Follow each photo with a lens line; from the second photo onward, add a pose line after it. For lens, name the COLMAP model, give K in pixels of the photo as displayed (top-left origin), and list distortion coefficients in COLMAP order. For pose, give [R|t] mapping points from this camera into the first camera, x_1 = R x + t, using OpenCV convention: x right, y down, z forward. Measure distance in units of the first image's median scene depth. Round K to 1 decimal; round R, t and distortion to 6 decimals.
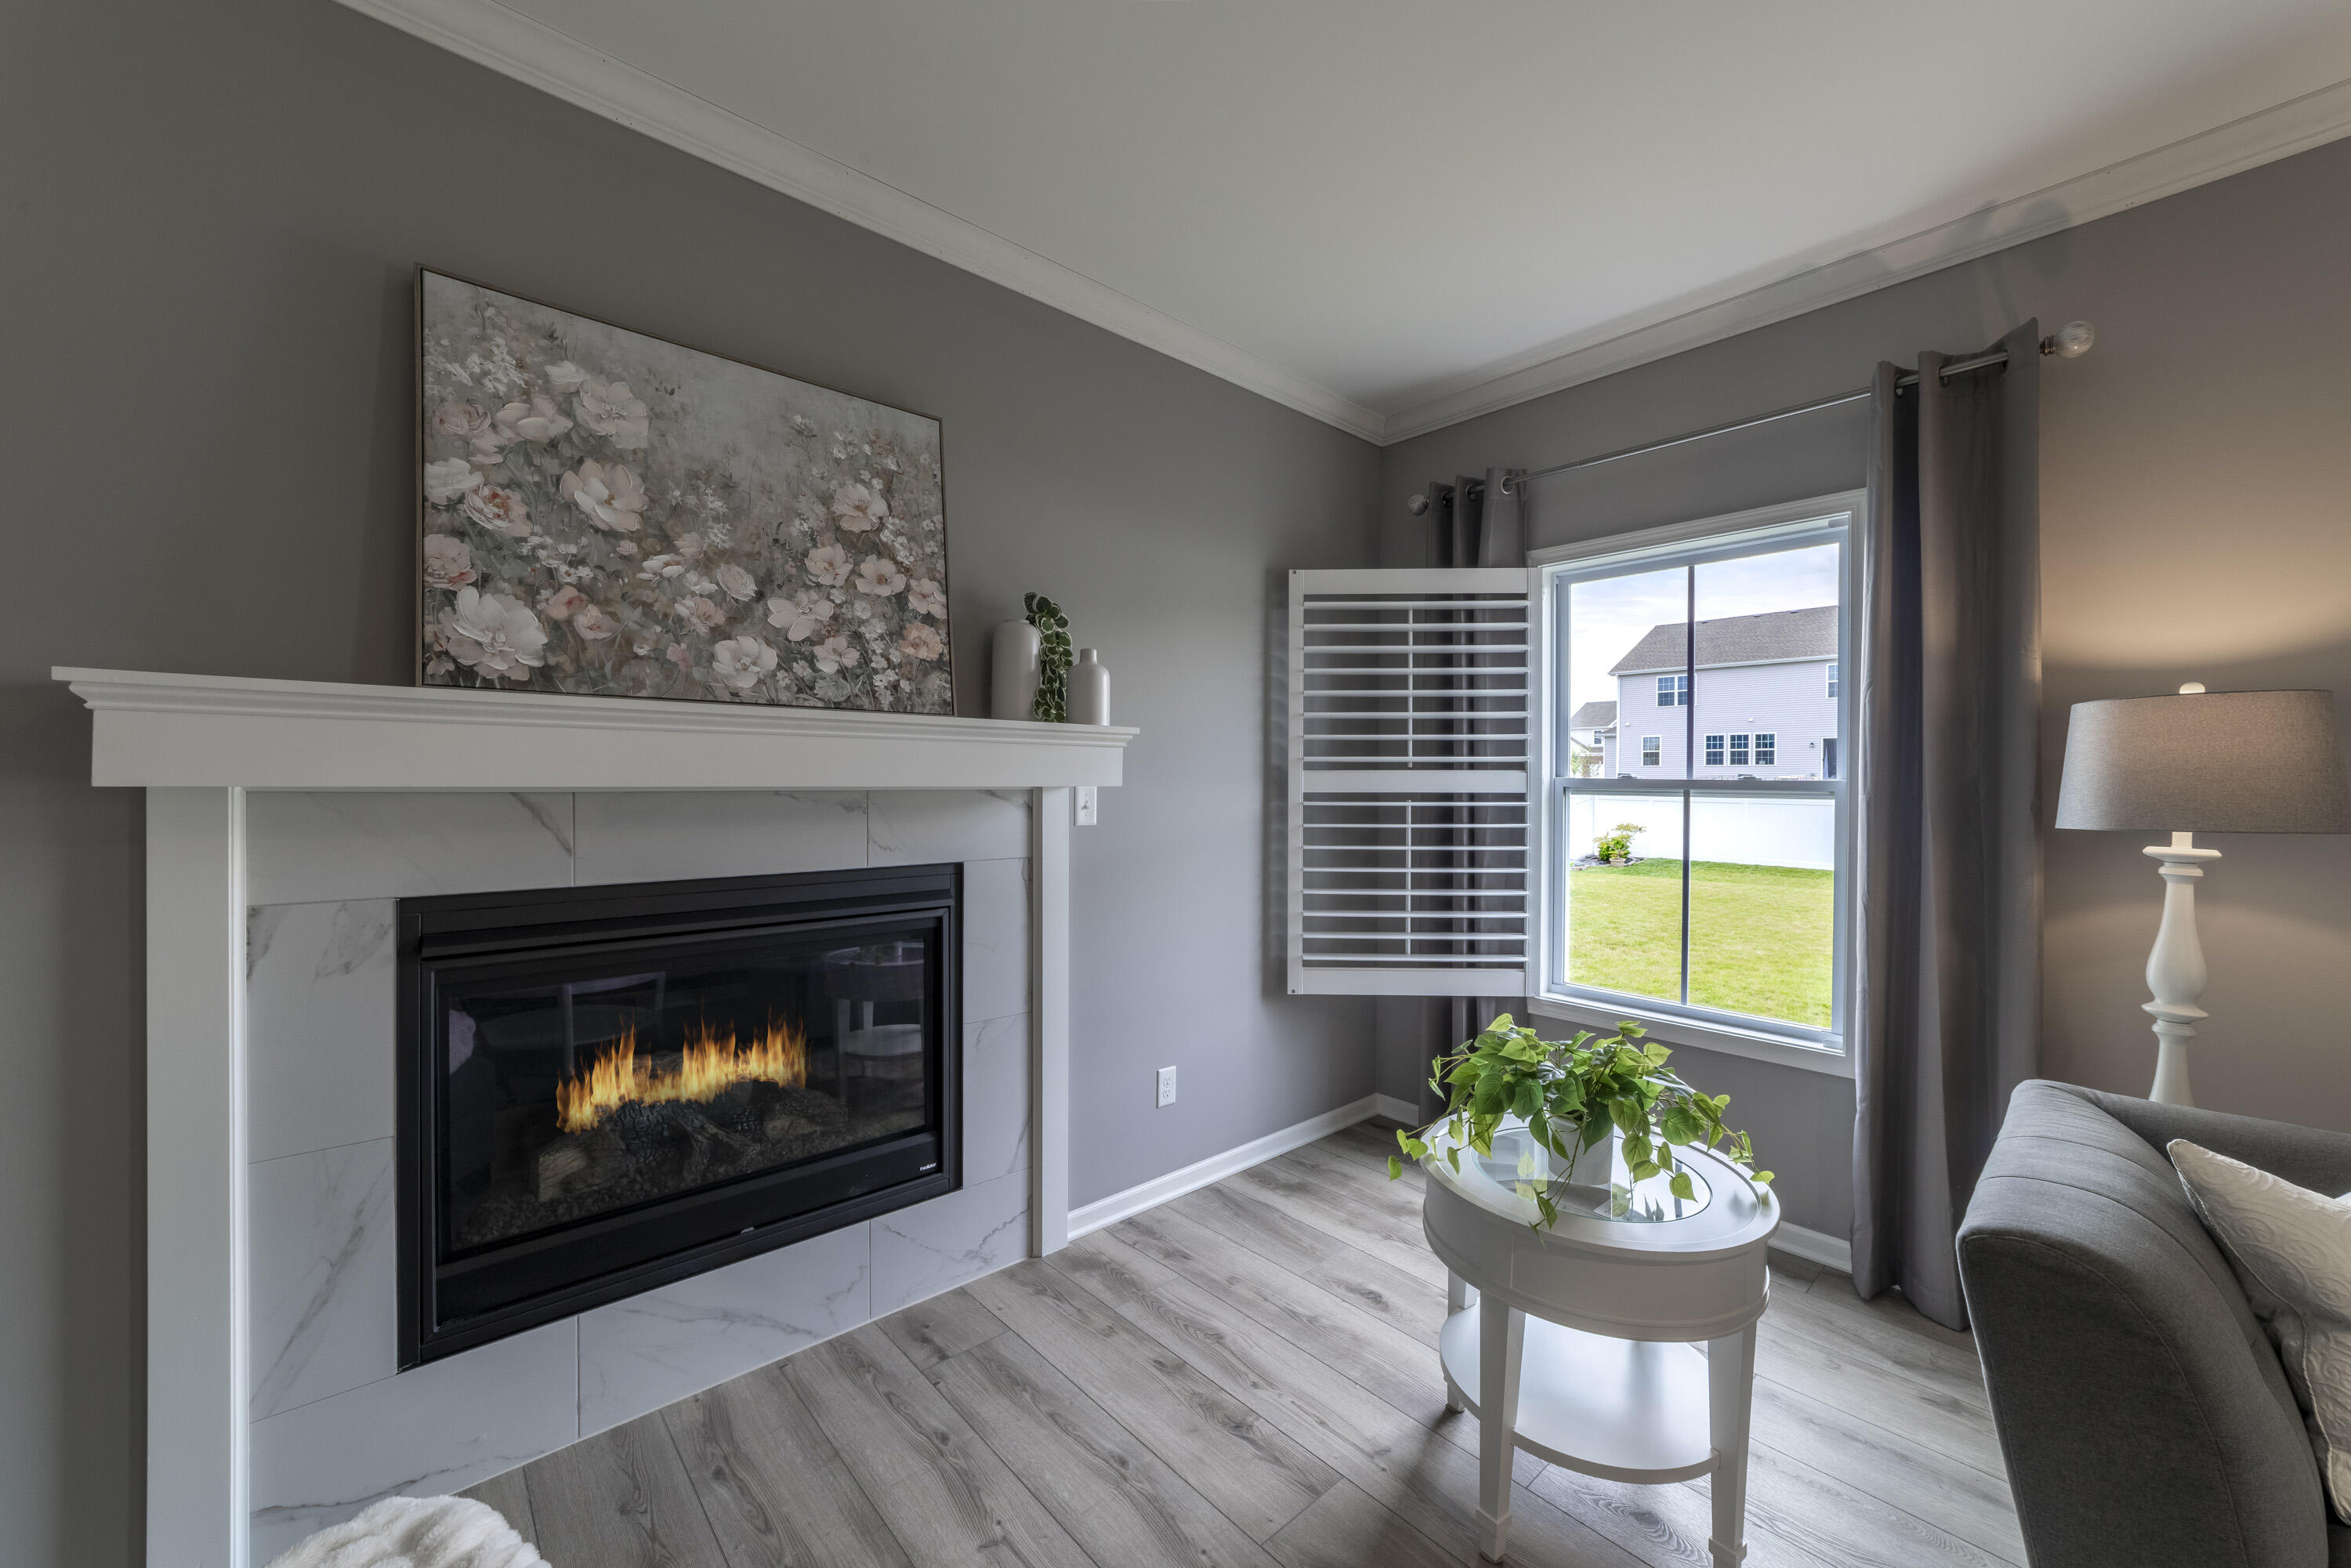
lens RADIAL K [[903.2, 0, 1175.5], [0, 903.2, 784.0], [0, 0, 1]] dist [0.001054, 0.000167]
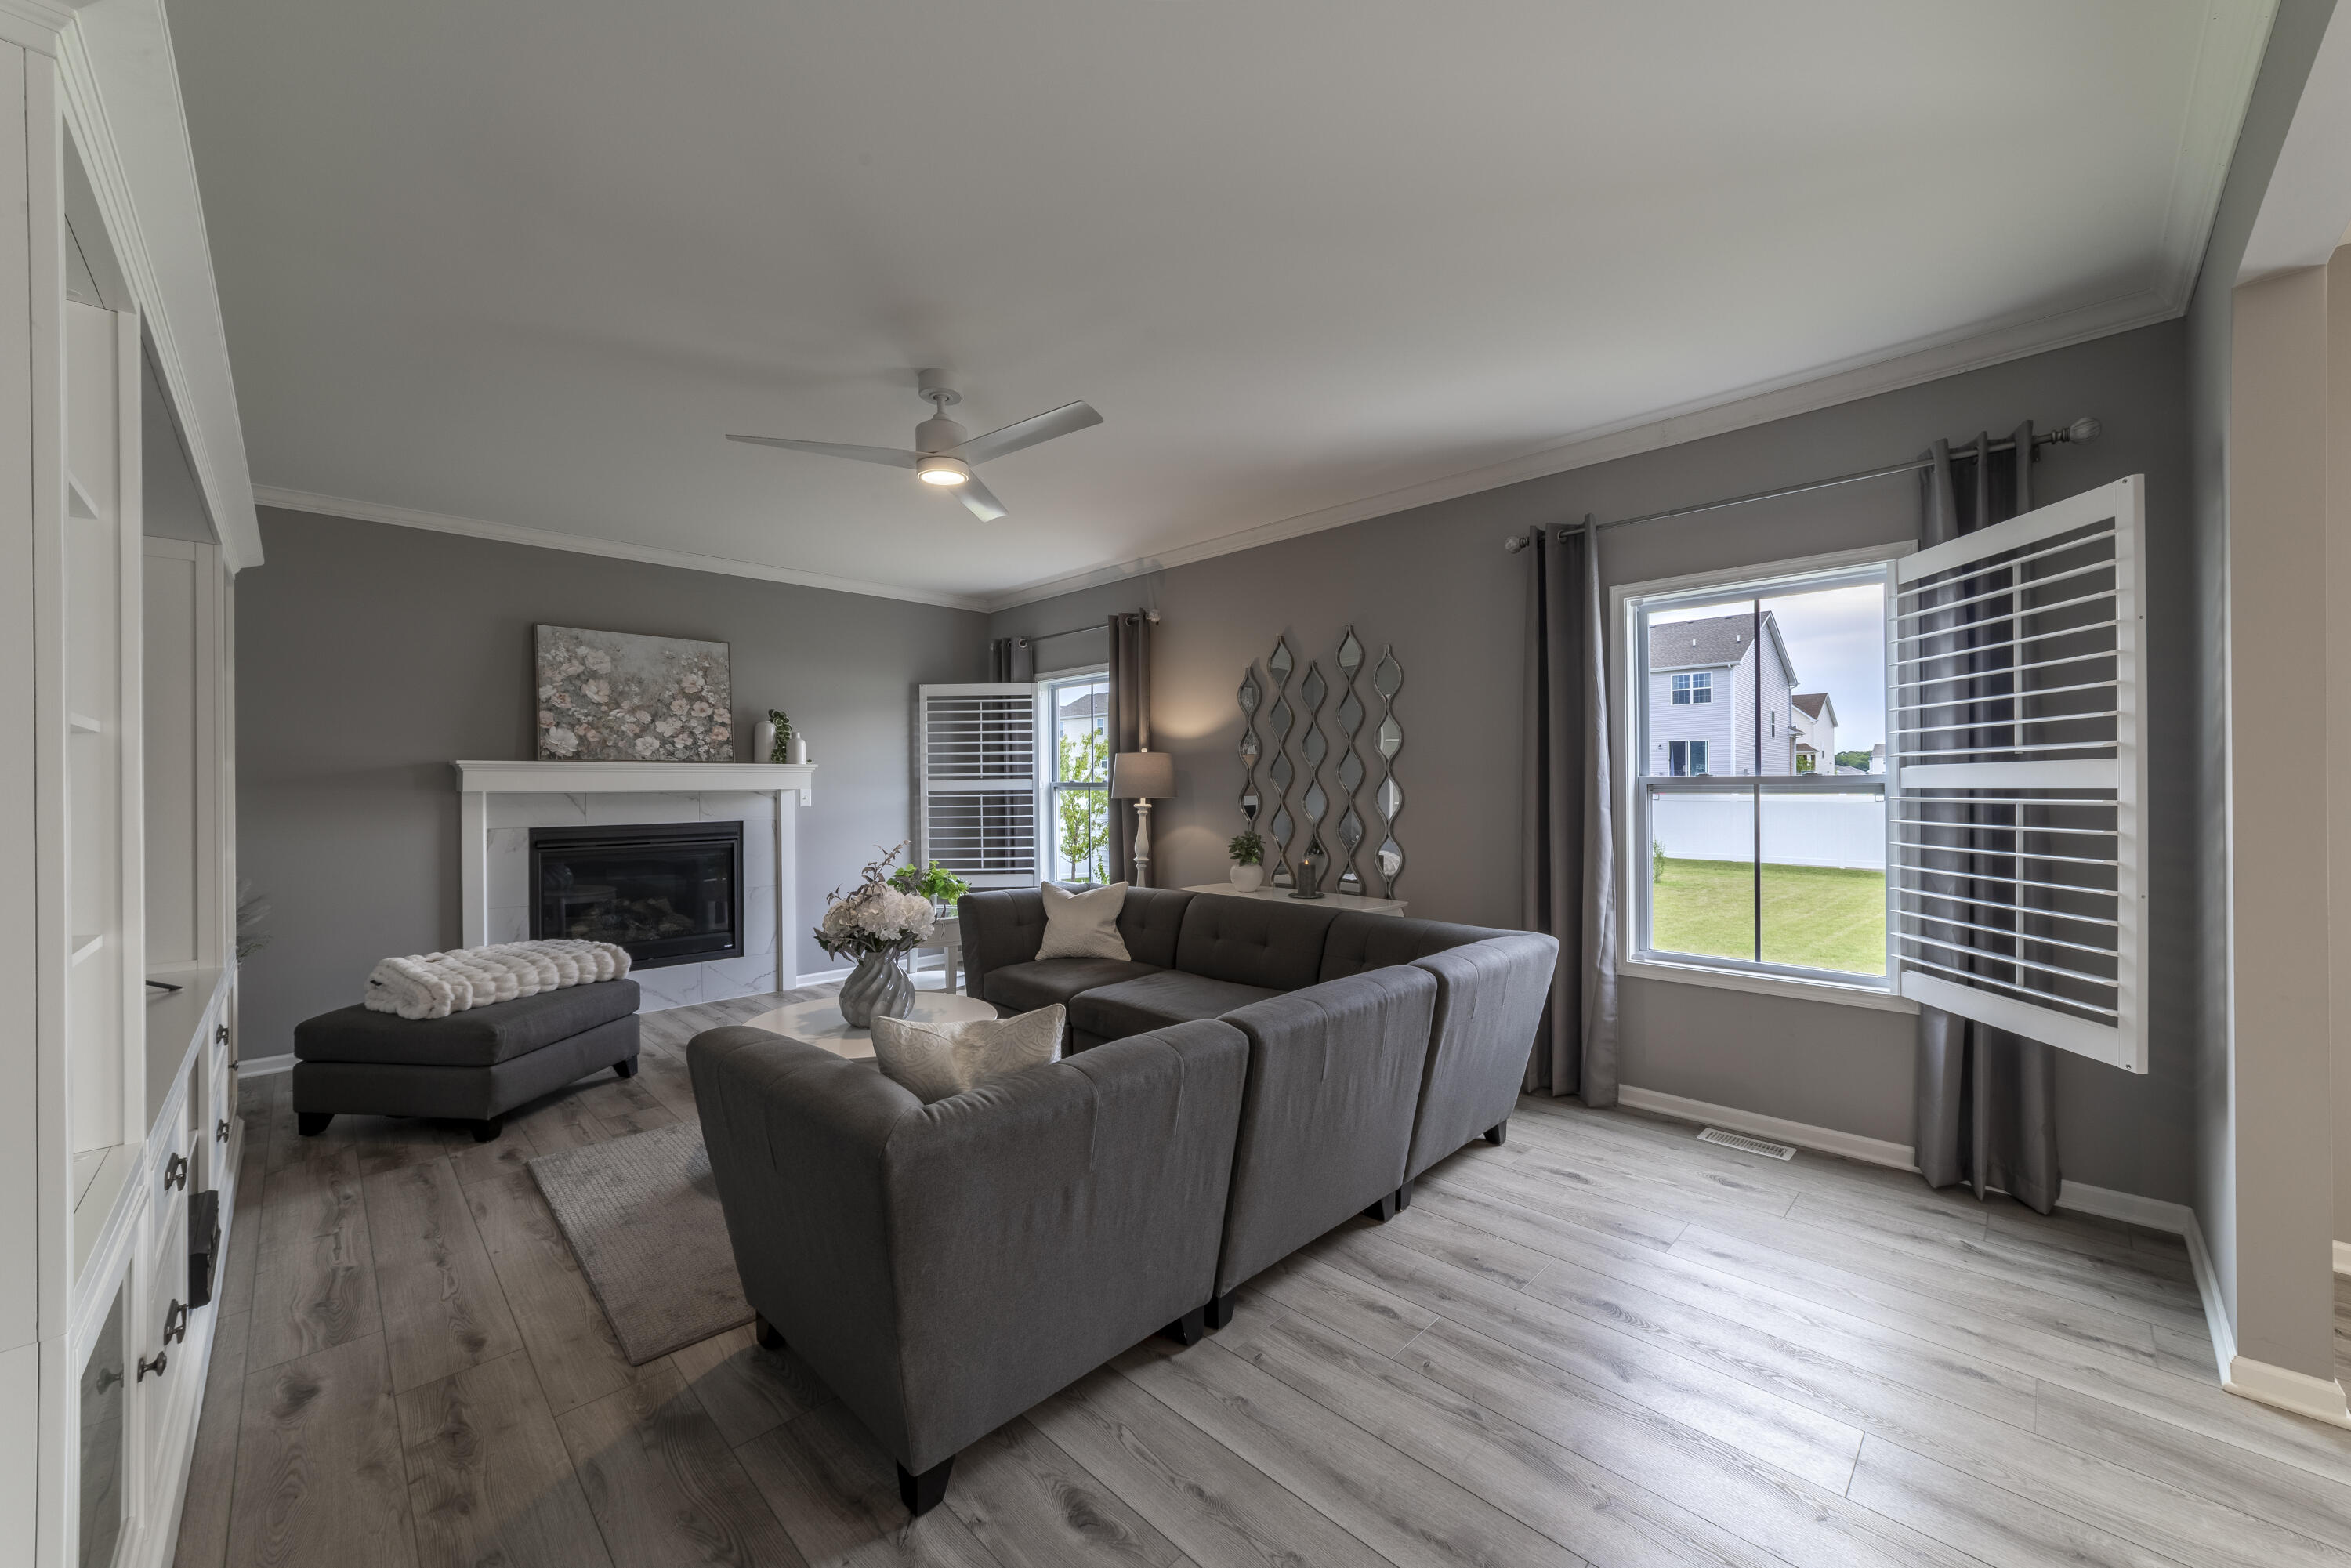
lens RADIAL K [[903.2, 0, 1175.5], [0, 903.2, 784.0], [0, 0, 1]] dist [0.001054, 0.000167]
pose [[0.997173, -0.014227, 0.073781, 0.806196], [0.014612, 0.999882, -0.004684, 0.016354], [-0.073706, 0.005749, 0.997263, -1.627264]]
